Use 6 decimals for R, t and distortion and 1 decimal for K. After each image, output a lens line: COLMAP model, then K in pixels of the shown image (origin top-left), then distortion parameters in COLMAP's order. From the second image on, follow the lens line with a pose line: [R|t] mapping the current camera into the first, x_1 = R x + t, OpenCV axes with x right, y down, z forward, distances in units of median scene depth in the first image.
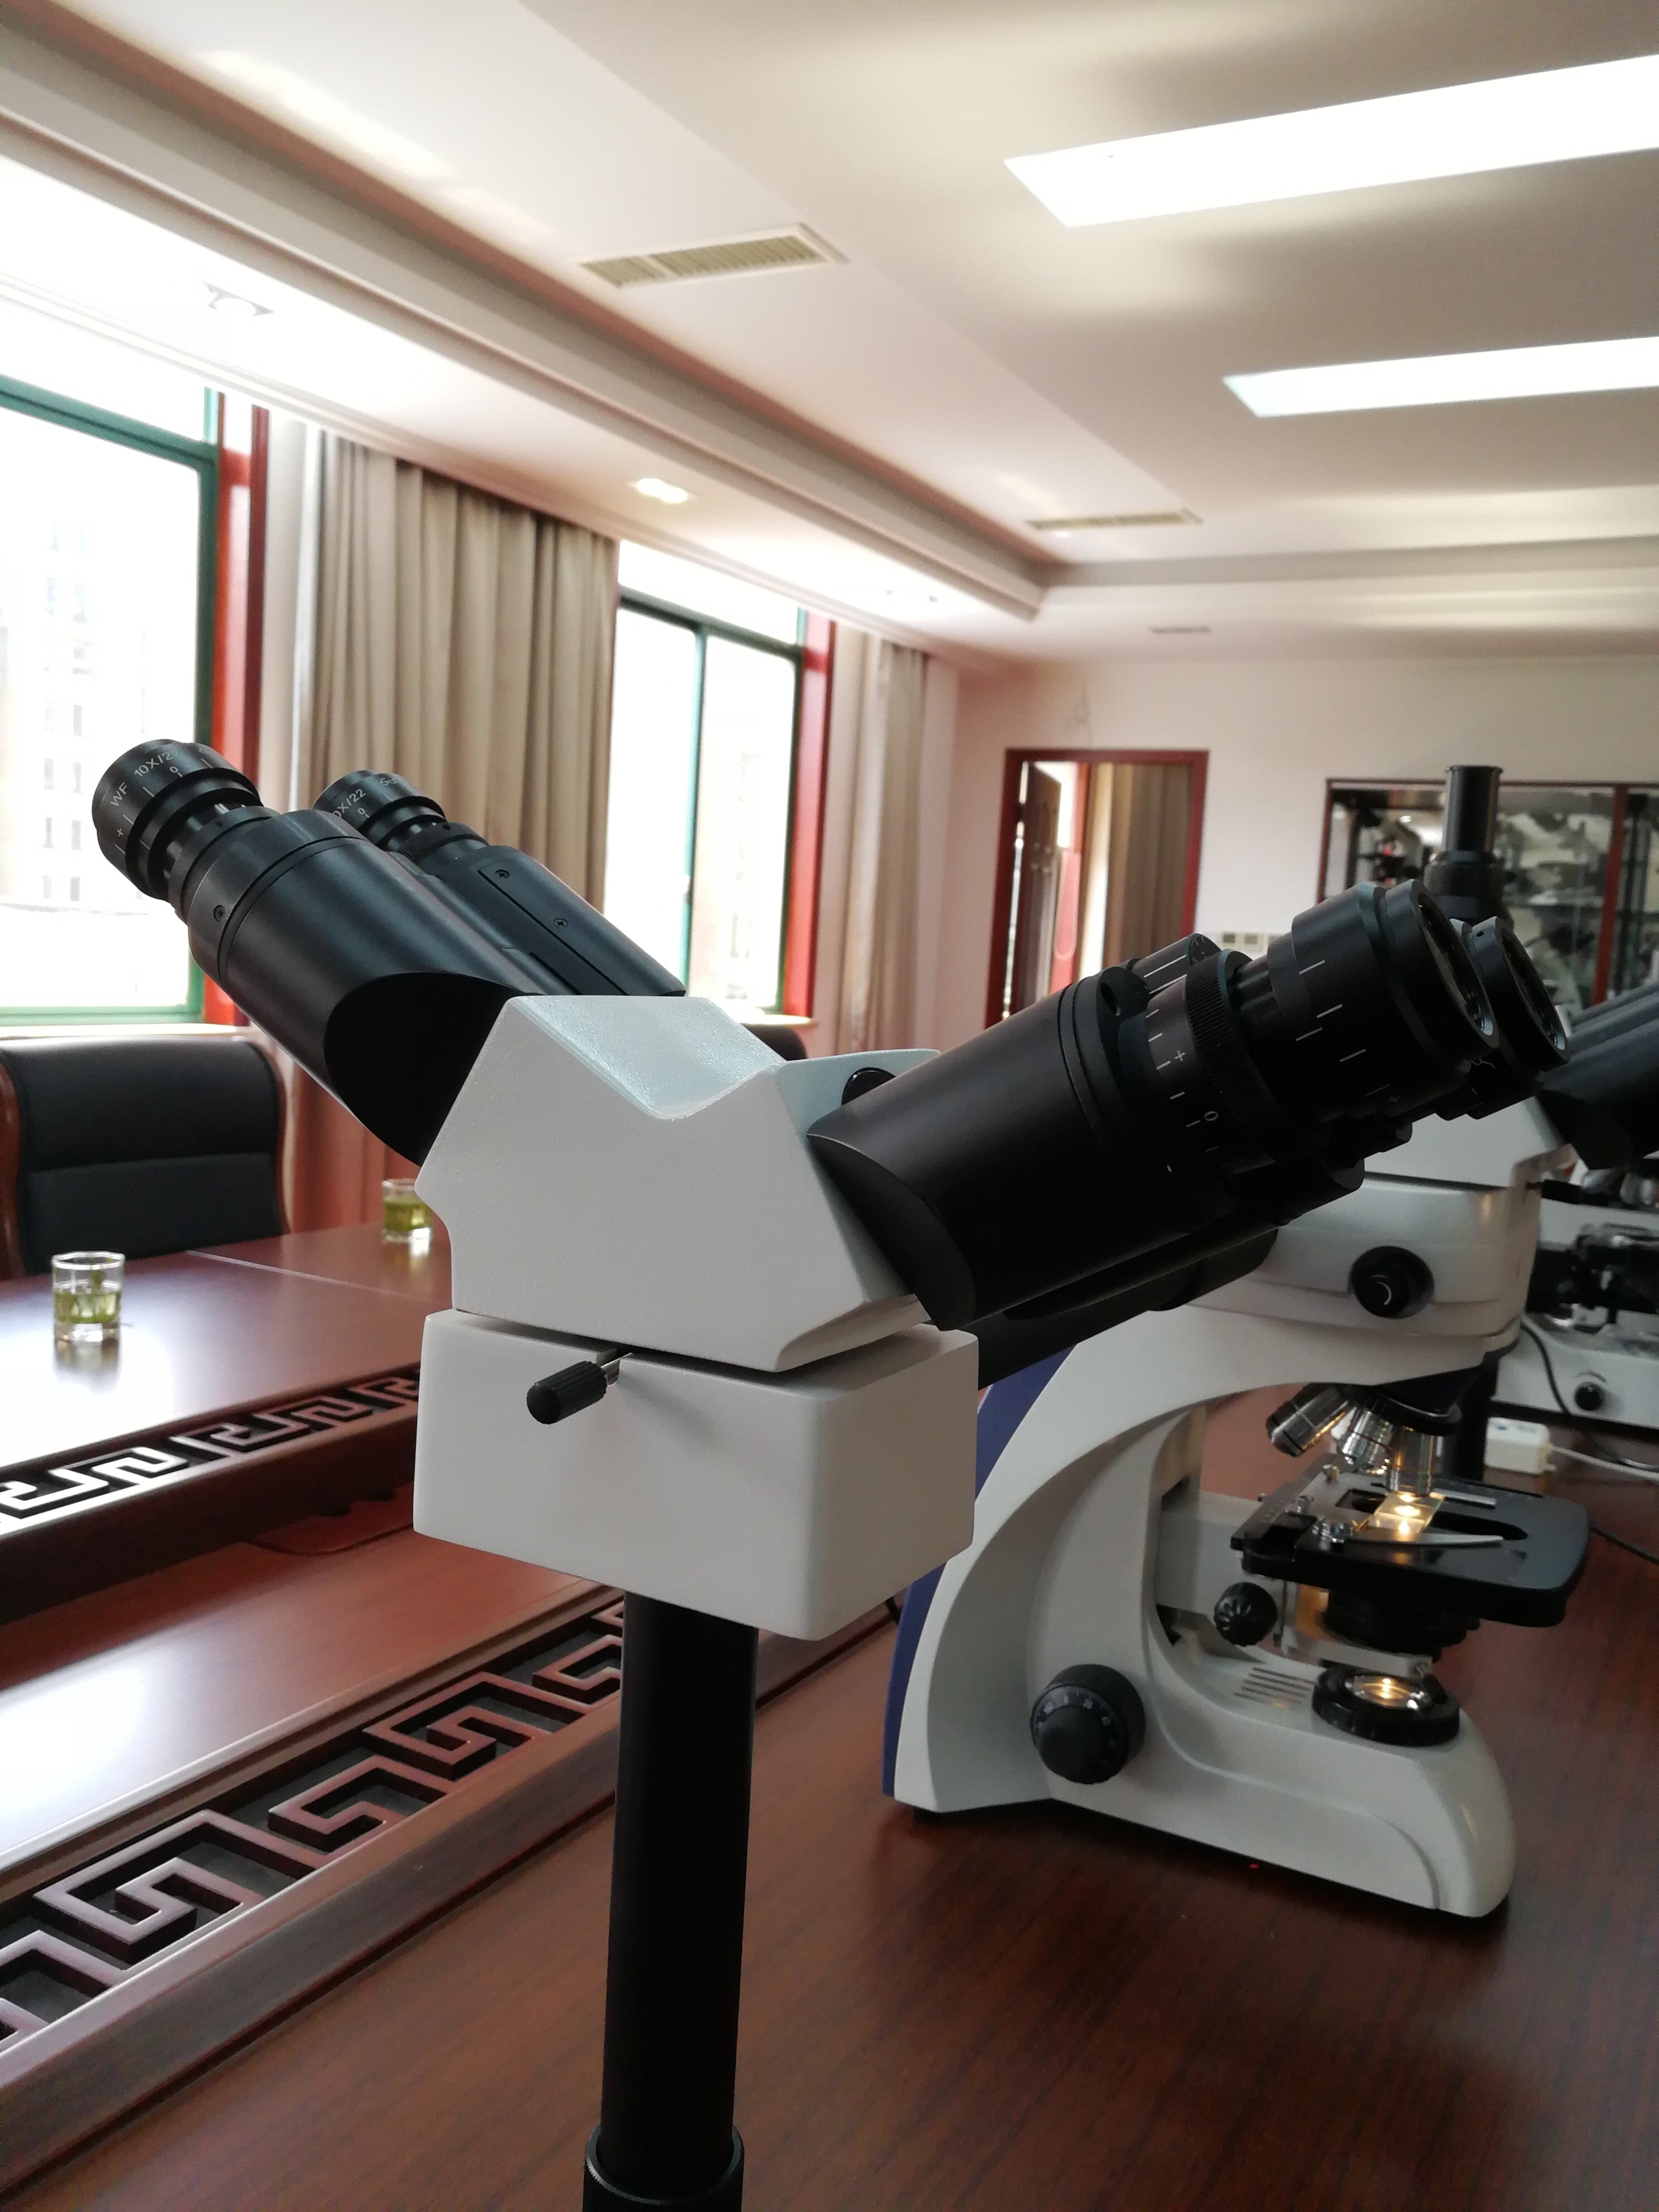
lens RADIAL K [[1869.9, 0, 829.5], [0, 1869.9, 1106.0], [0, 0, 1]] dist [0.004855, -0.000924]
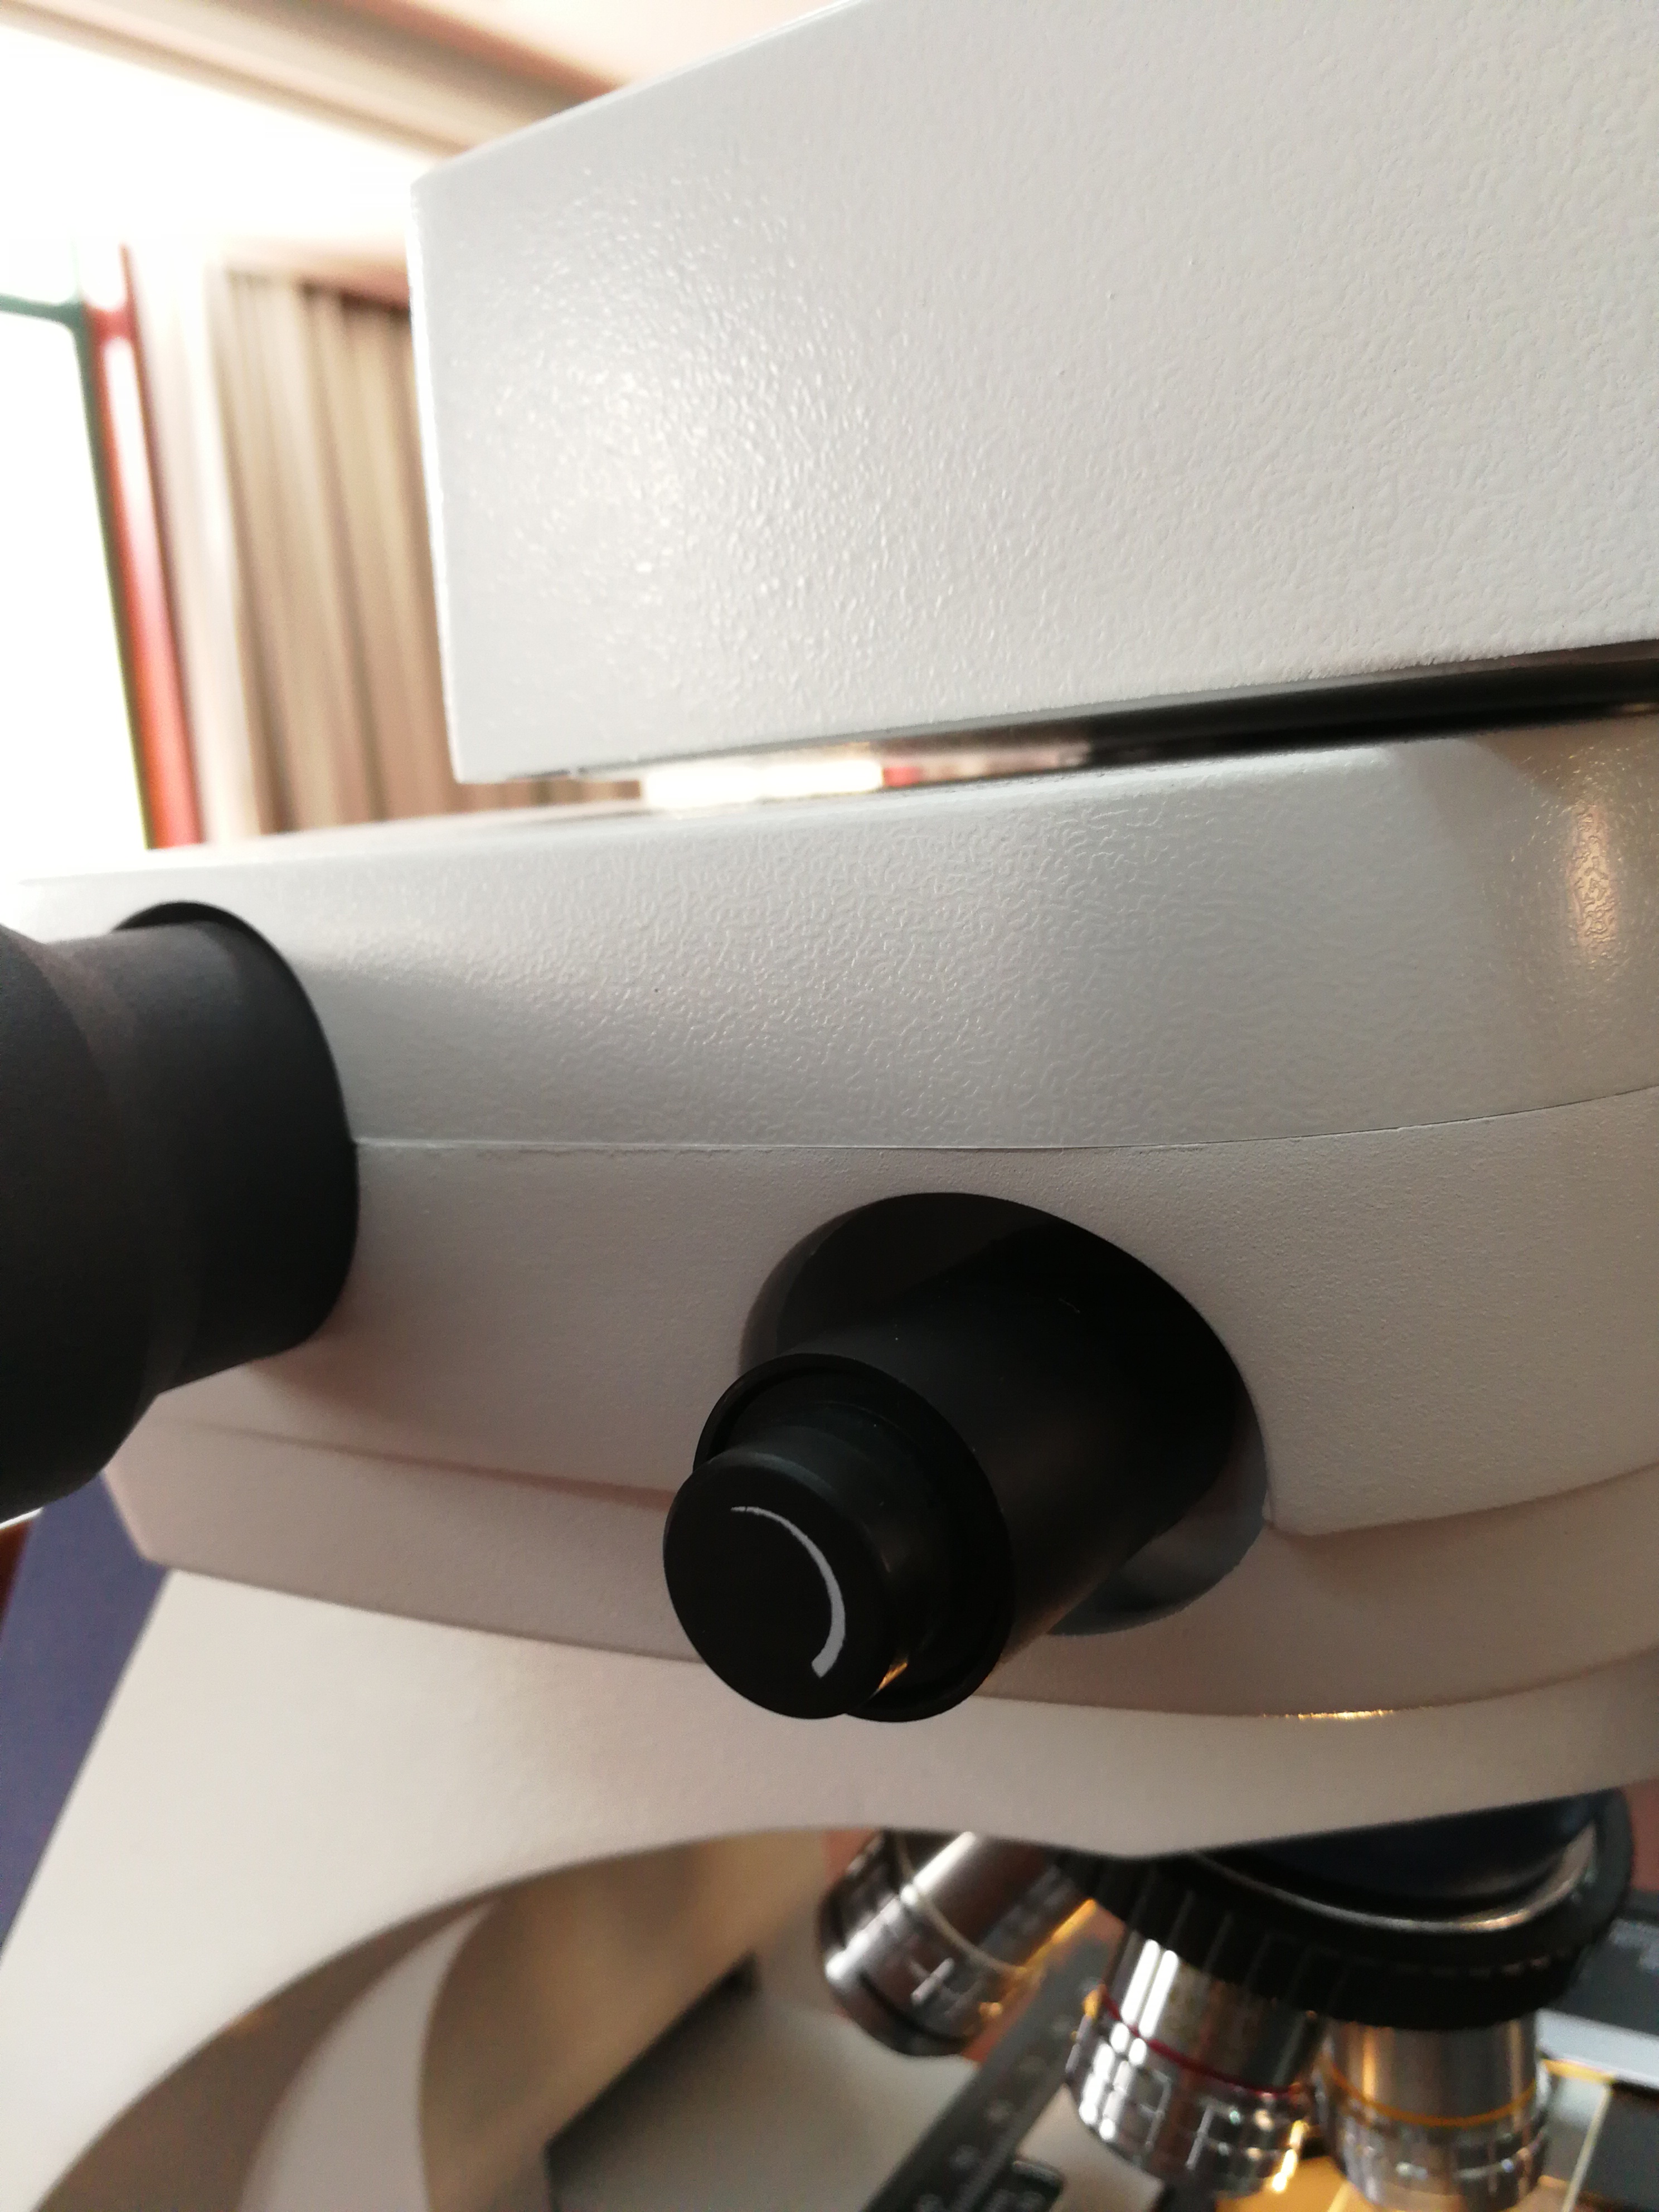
lens RADIAL K [[1869.9, 0, 829.5], [0, 1869.9, 1106.0], [0, 0, 1]] dist [0.004855, -0.000924]
pose [[0.985241, -0.123893, -0.118114, 0.054710], [0.130490, 0.990196, 0.049834, 0.010630], [0.110782, -0.064511, 0.991749, 0.151256]]
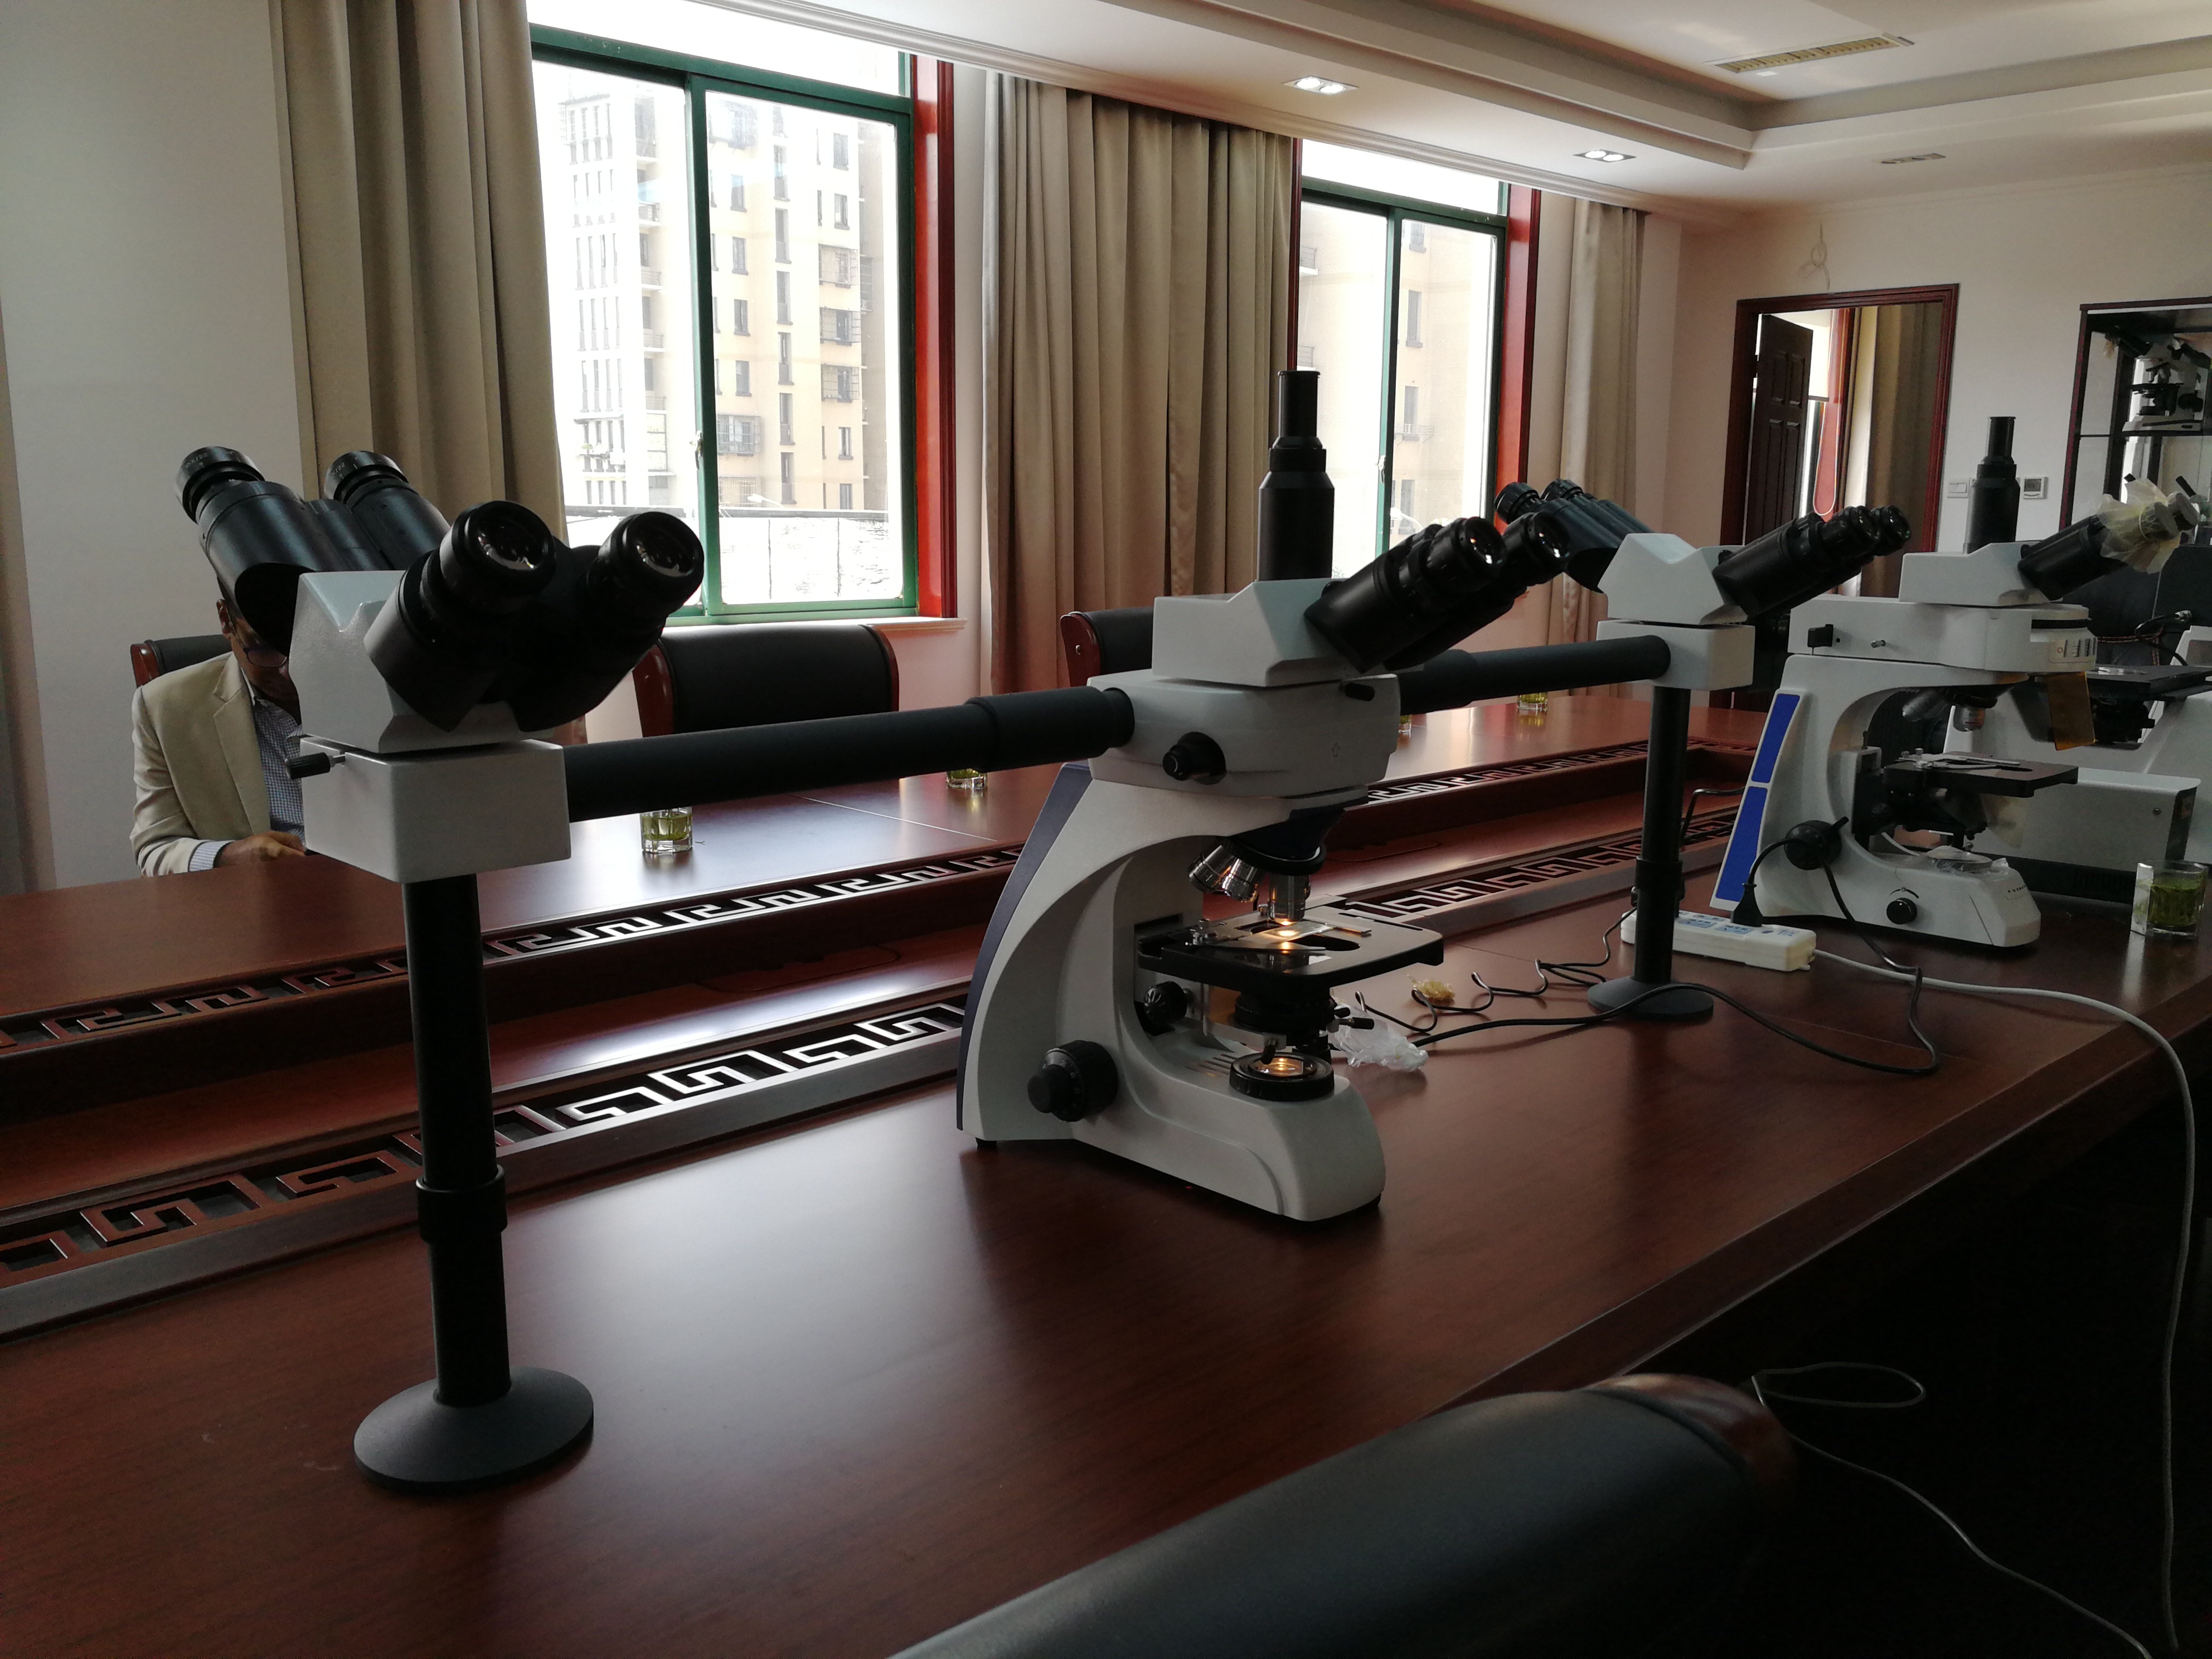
lens RADIAL K [[1869.9, 0, 1106.0], [0, 1869.9, 829.5], [0, 0, 1]] dist [0.004855, -0.000924]
pose [[0.951638, -0.000496, -0.307221, 0.117487], [0.023548, 0.997175, 0.071330, 0.008311], [0.306318, -0.075115, 0.948961, -0.061680]]
